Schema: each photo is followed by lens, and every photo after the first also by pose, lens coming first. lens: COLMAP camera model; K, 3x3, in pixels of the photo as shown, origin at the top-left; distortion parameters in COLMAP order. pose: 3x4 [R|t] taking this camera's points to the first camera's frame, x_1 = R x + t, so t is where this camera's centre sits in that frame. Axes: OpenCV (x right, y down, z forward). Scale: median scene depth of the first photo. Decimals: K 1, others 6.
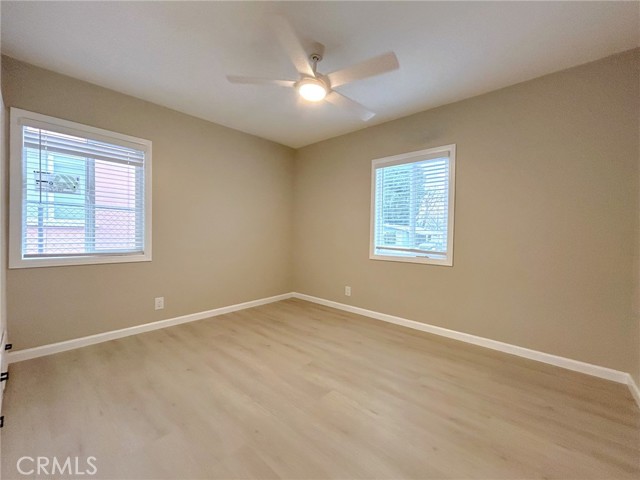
lens RADIAL K [[259.1, 0, 314.1], [0, 259.1, 234.4], [0, 0, 1]] dist [-0.002157, -0.000818]
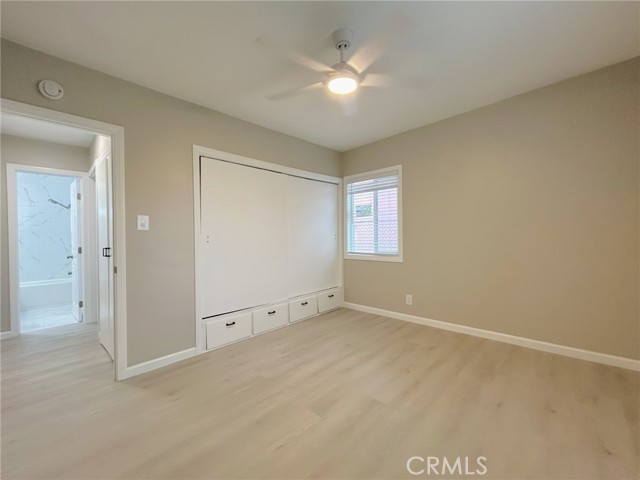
lens RADIAL K [[259.1, 0, 316.8], [0, 259.1, 238.3], [0, 0, 1]] dist [-0.002157, -0.000818]
pose [[-0.021240, -0.009125, -0.999733, 0.668606], [0.008666, 0.999919, -0.009311, -0.004823], [0.999737, -0.008861, -0.021159, 0.696678]]
